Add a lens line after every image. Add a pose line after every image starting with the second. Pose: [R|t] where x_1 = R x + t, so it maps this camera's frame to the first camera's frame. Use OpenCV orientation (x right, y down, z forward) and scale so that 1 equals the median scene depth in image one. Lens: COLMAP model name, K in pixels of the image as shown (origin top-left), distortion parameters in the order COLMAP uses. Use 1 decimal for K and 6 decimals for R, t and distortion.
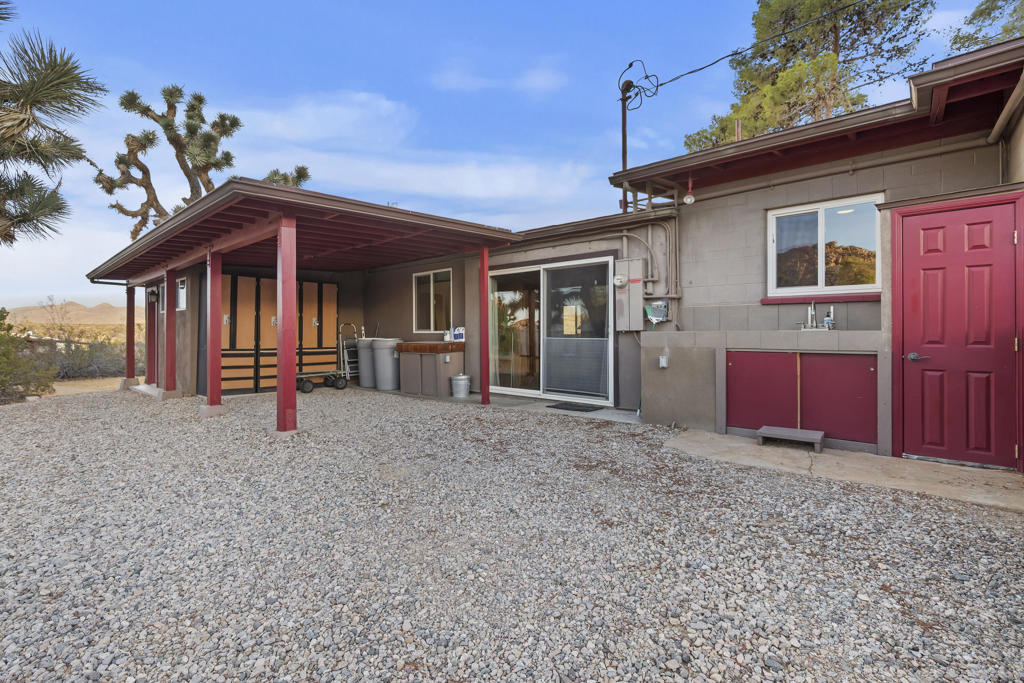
lens RADIAL K [[465.2, 0, 511.5], [0, 465.2, 331.5], [0, 0, 1]] dist [-0.001801, -0.000071]
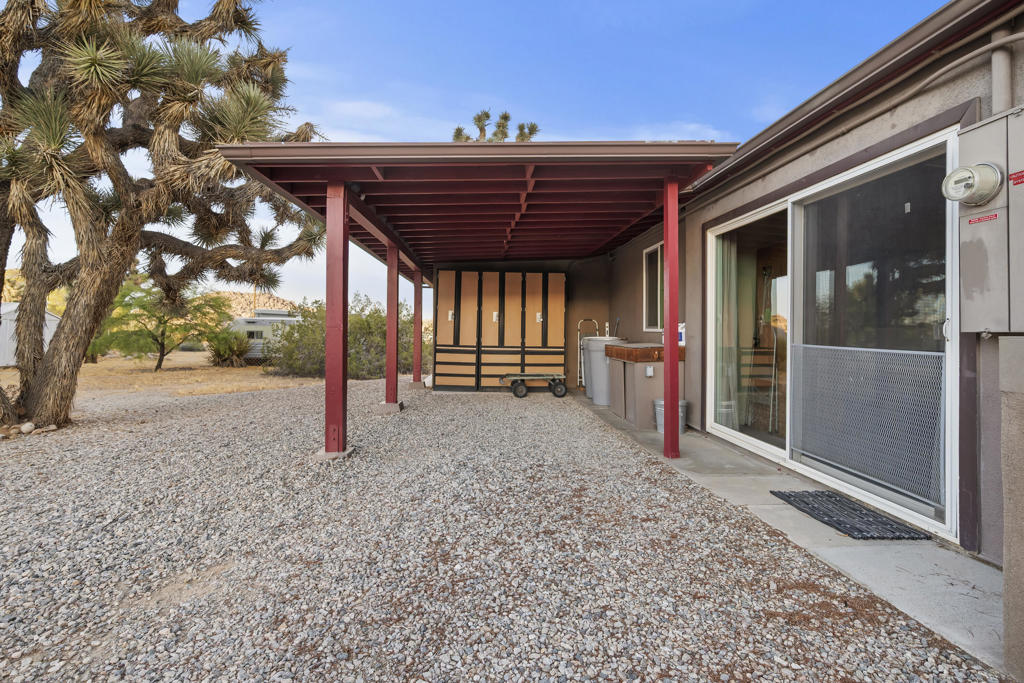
lens RADIAL K [[452.6, 0, 521.4], [0, 452.6, 325.1], [0, 0, 1]] dist [0.000839, -0.000567]
pose [[0.703111, 0.002423, -0.711076, 0.180582], [-0.006488, 0.999974, -0.003008, -0.003165], [0.711051, 0.006729, 0.703108, 0.407163]]
